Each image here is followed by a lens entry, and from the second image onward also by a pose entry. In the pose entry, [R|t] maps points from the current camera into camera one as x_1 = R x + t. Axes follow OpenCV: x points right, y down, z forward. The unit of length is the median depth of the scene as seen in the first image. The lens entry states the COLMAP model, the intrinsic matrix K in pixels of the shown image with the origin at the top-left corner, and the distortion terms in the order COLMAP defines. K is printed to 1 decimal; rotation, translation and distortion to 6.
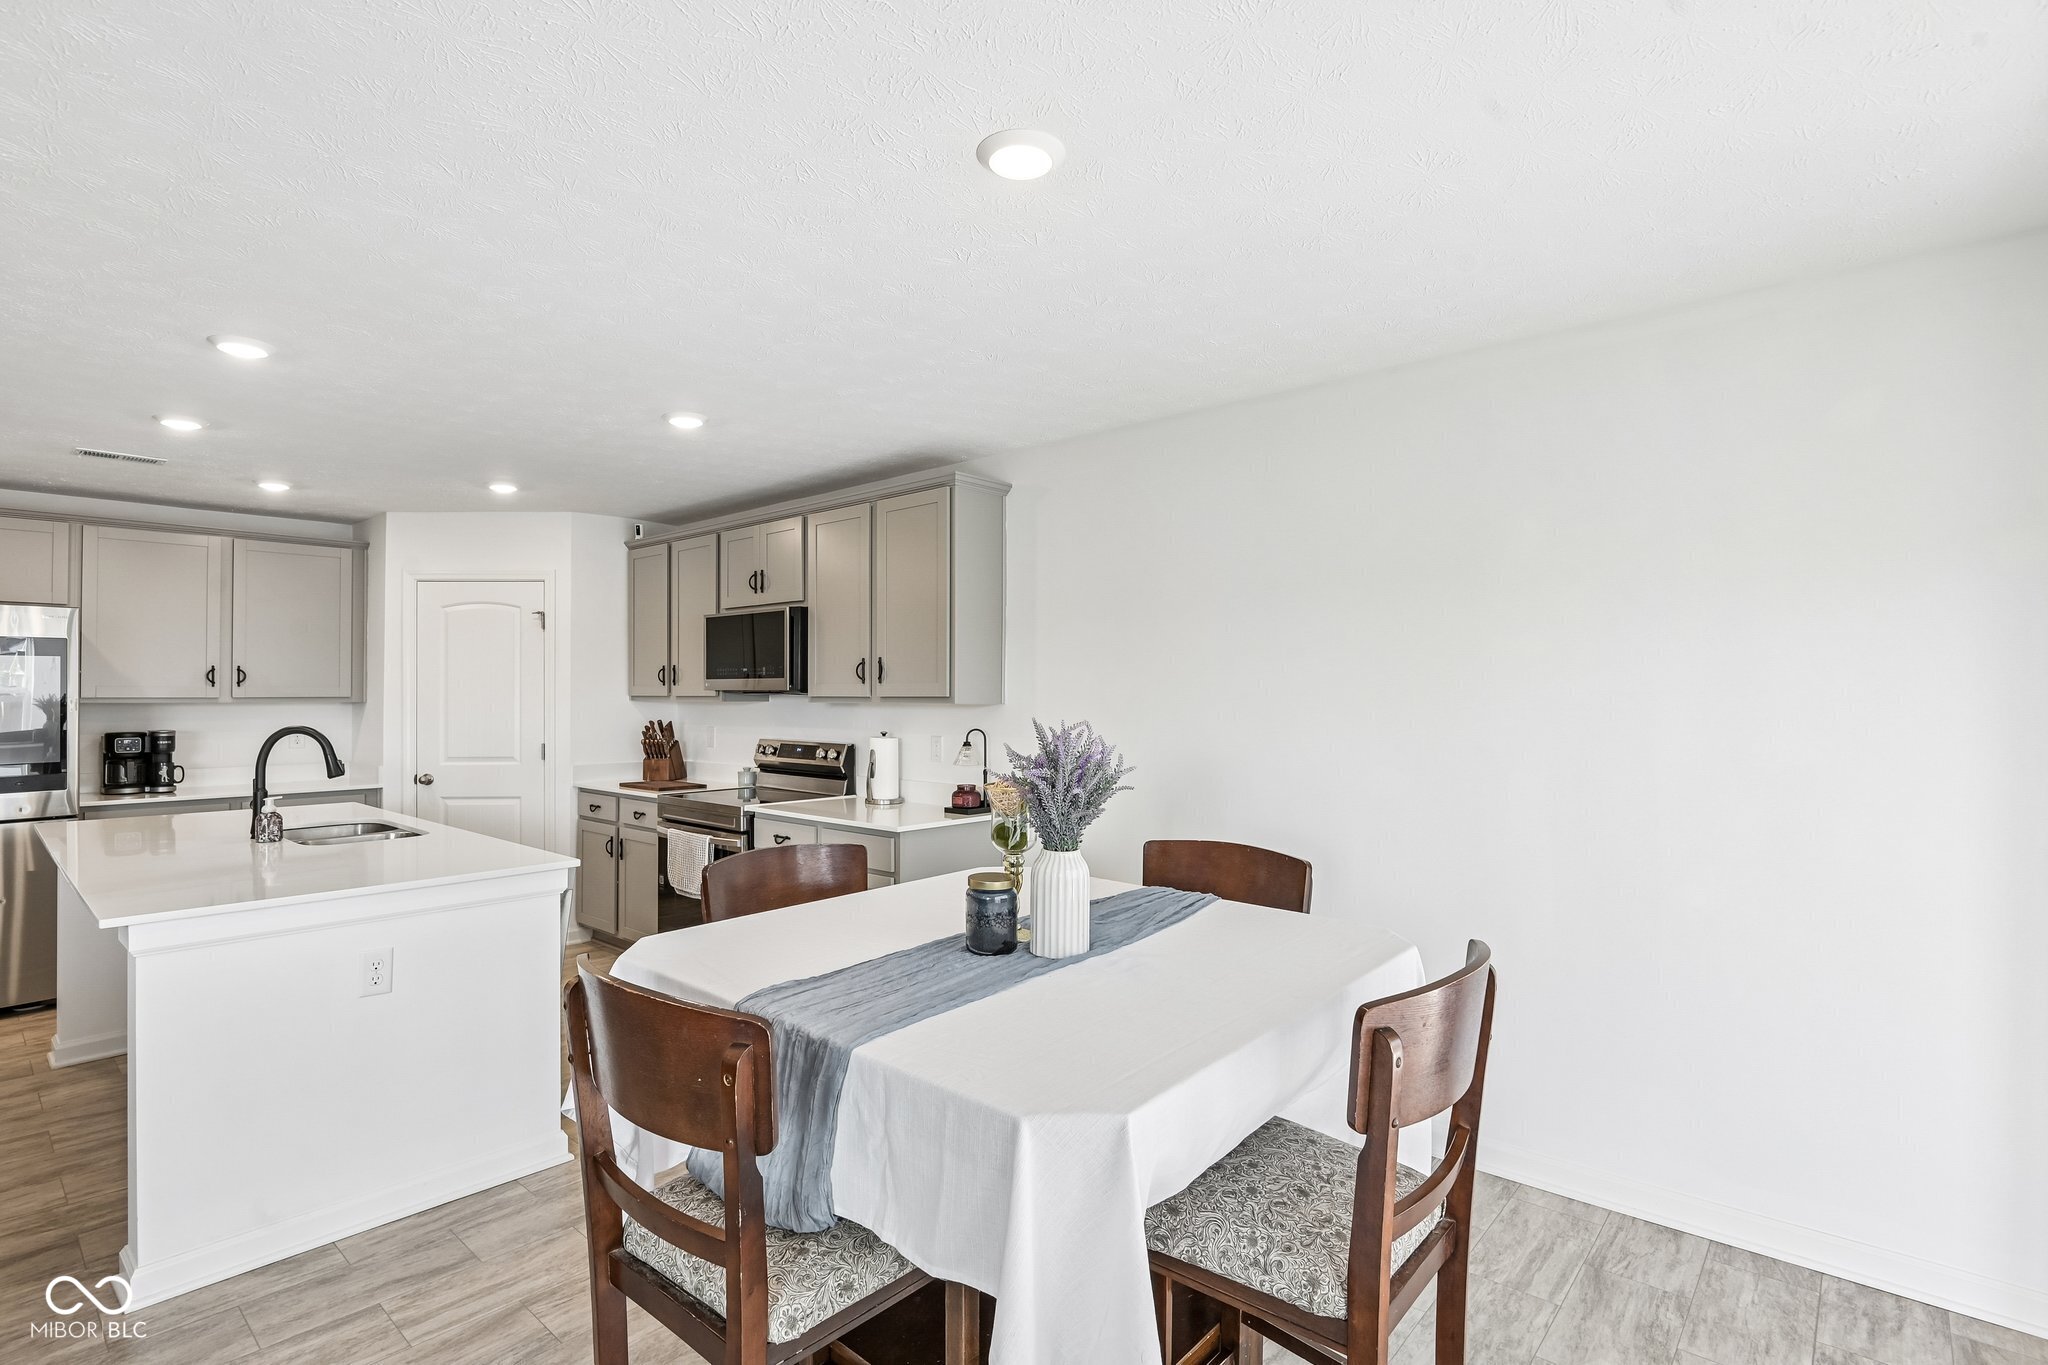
lens RADIAL K [[973.1, 0, 1016.1], [0, 973.1, 682.7], [0, 0, 1]] dist [-0.015197, -0.003346]
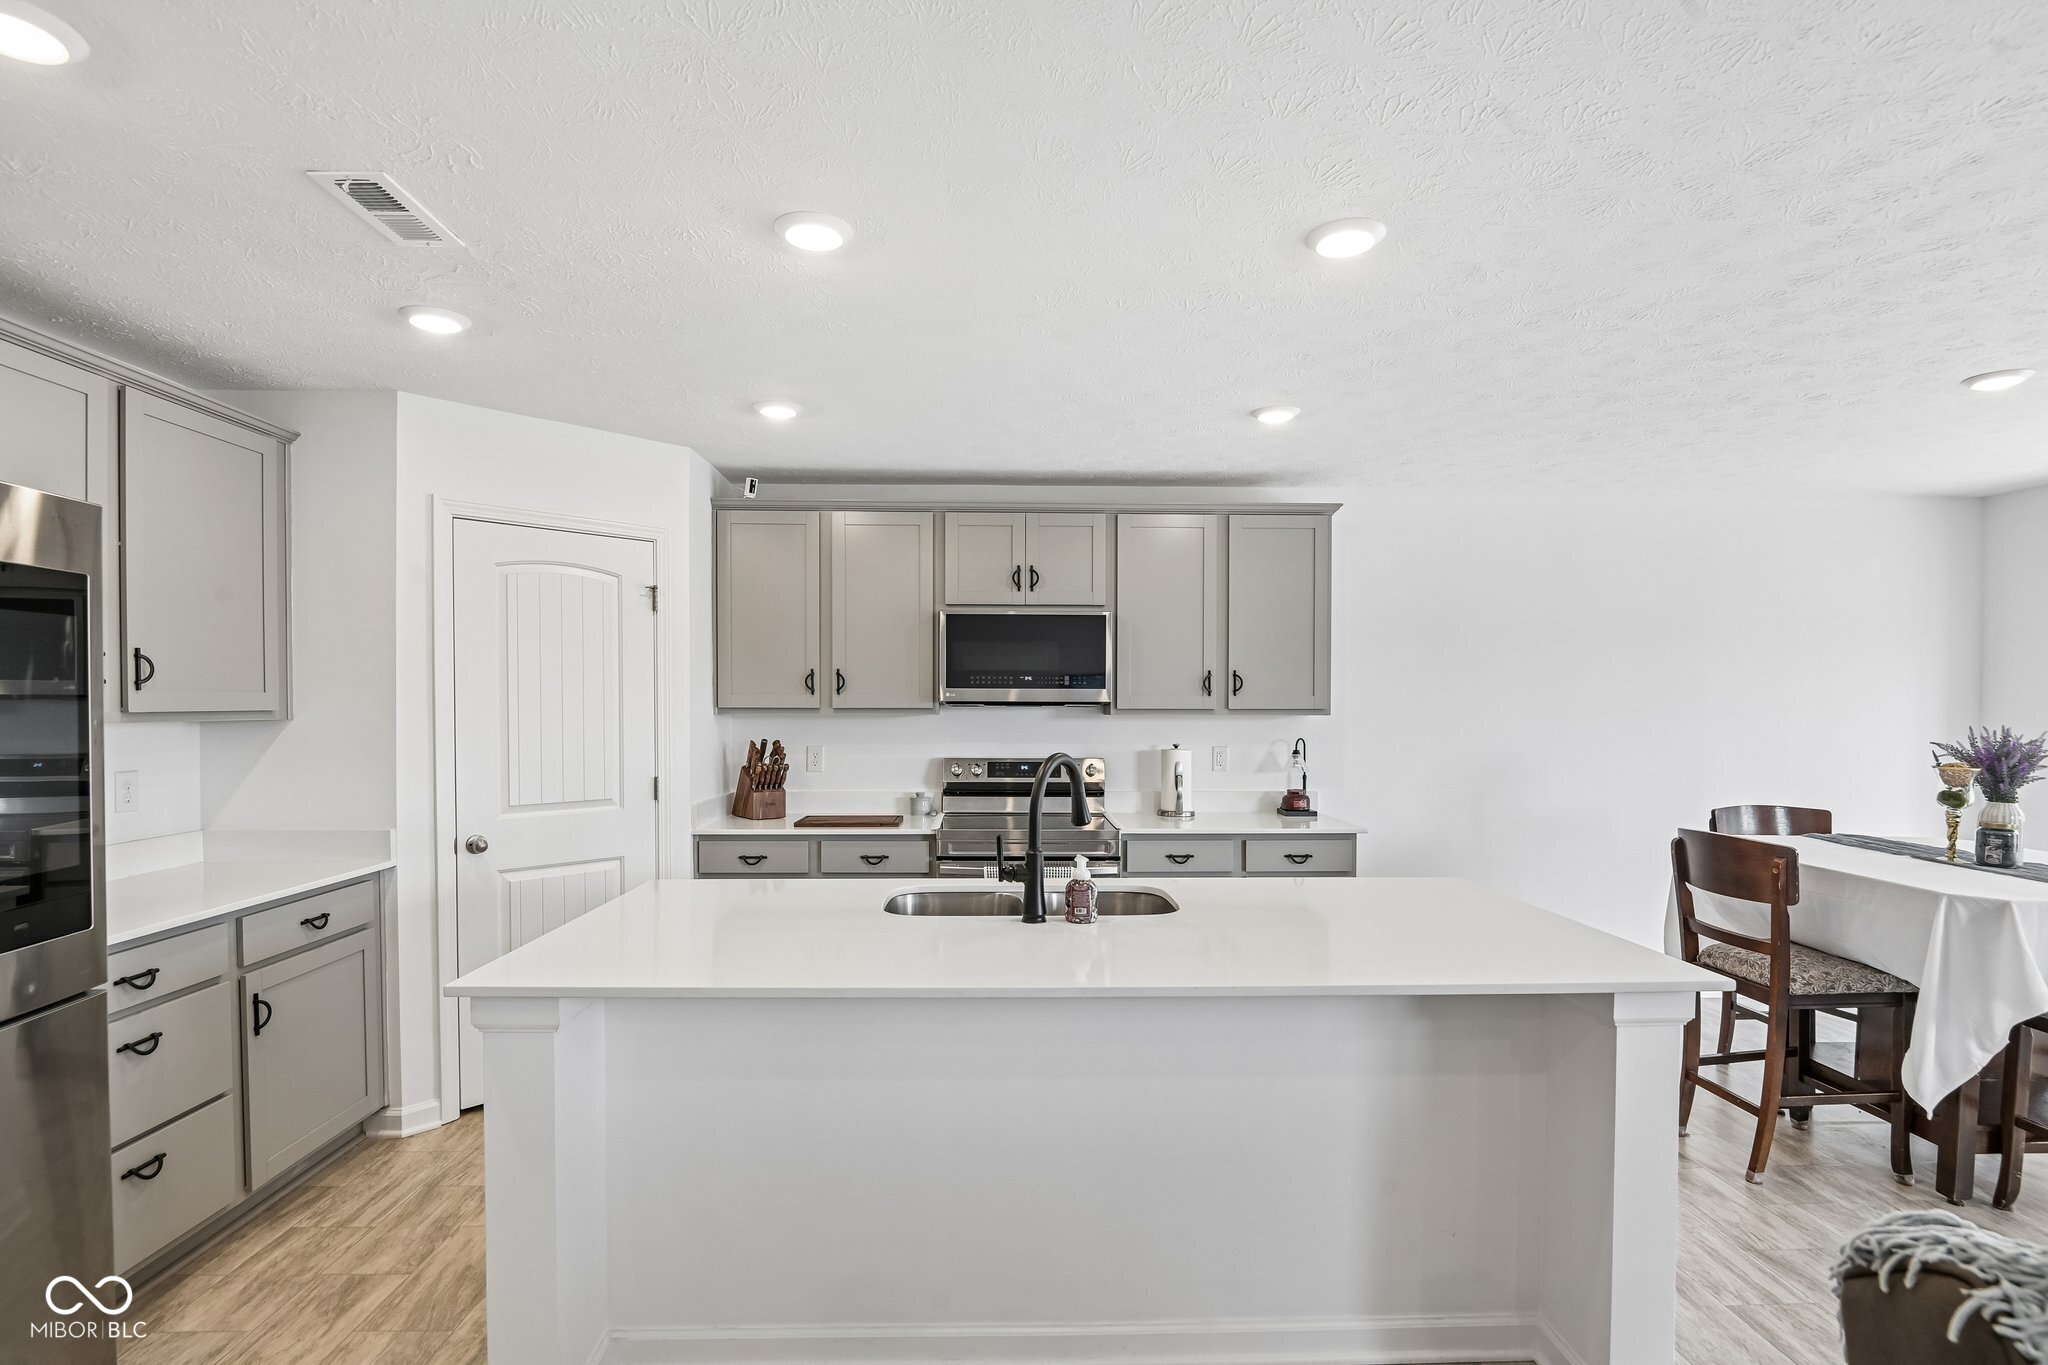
lens RADIAL K [[973.1, 0, 1013.4], [0, 973.1, 725.0], [0, 0, 1]] dist [-0.015197, -0.003346]
pose [[0.733767, -0.010035, 0.679327, -0.853399], [-0.009502, 0.999642, 0.025030, 0.006779], [-0.679334, -0.024821, 0.733409, 0.352073]]
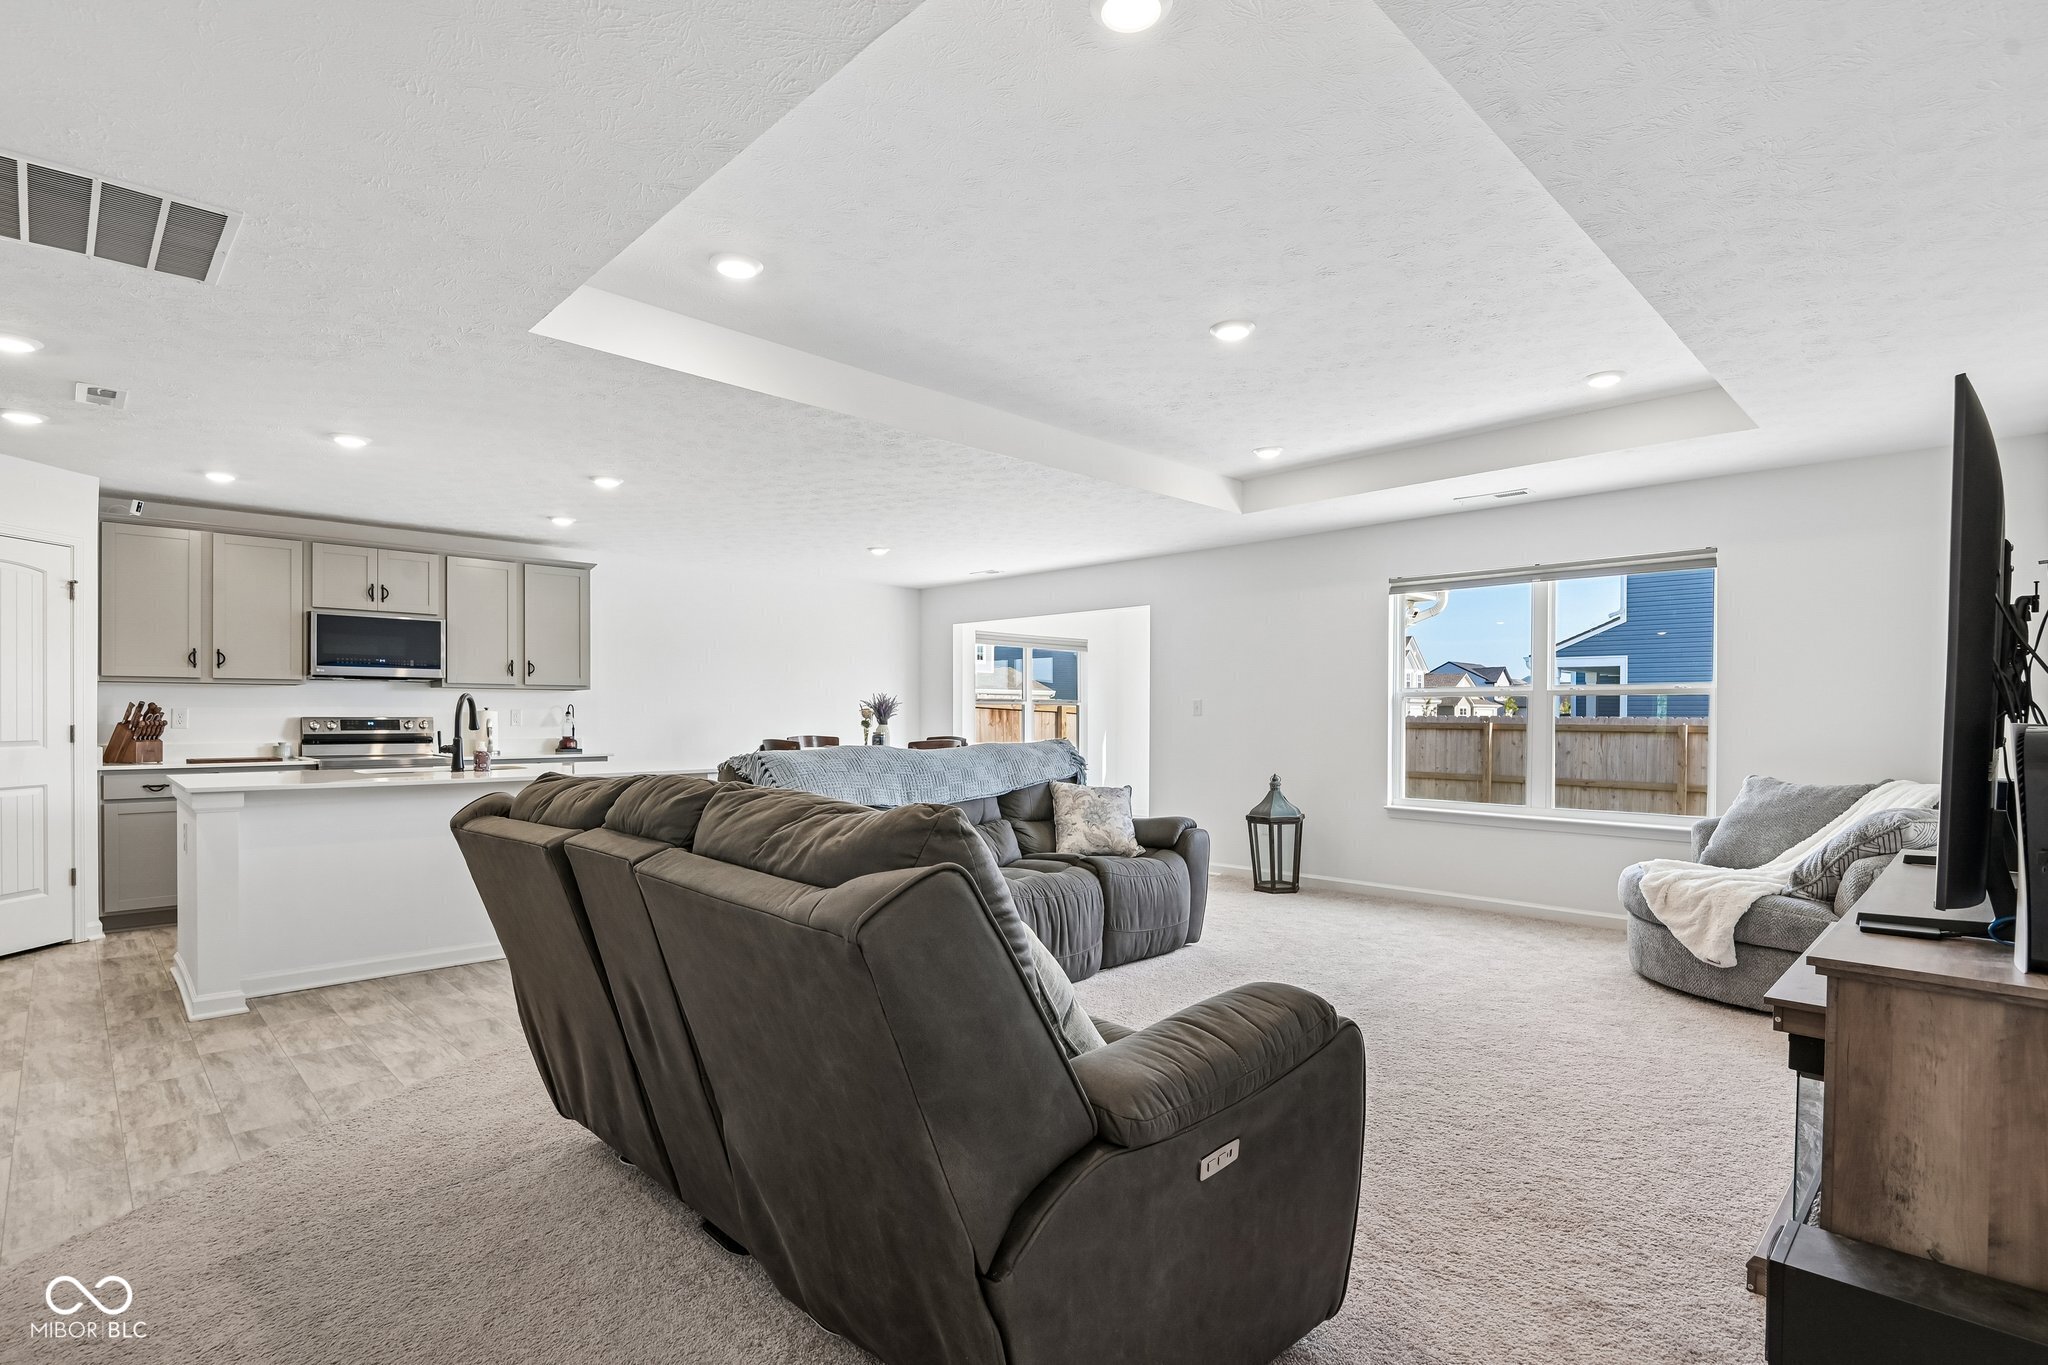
lens RADIAL K [[973.1, 0, 1016.4], [0, 973.1, 727.9], [0, 0, 1]] dist [-0.015197, -0.003346]
pose [[0.071126, -0.011860, 0.997397, -1.460361], [-0.011619, 0.999852, 0.012718, 0.048864], [-0.997400, -0.012494, 0.070977, 0.055827]]
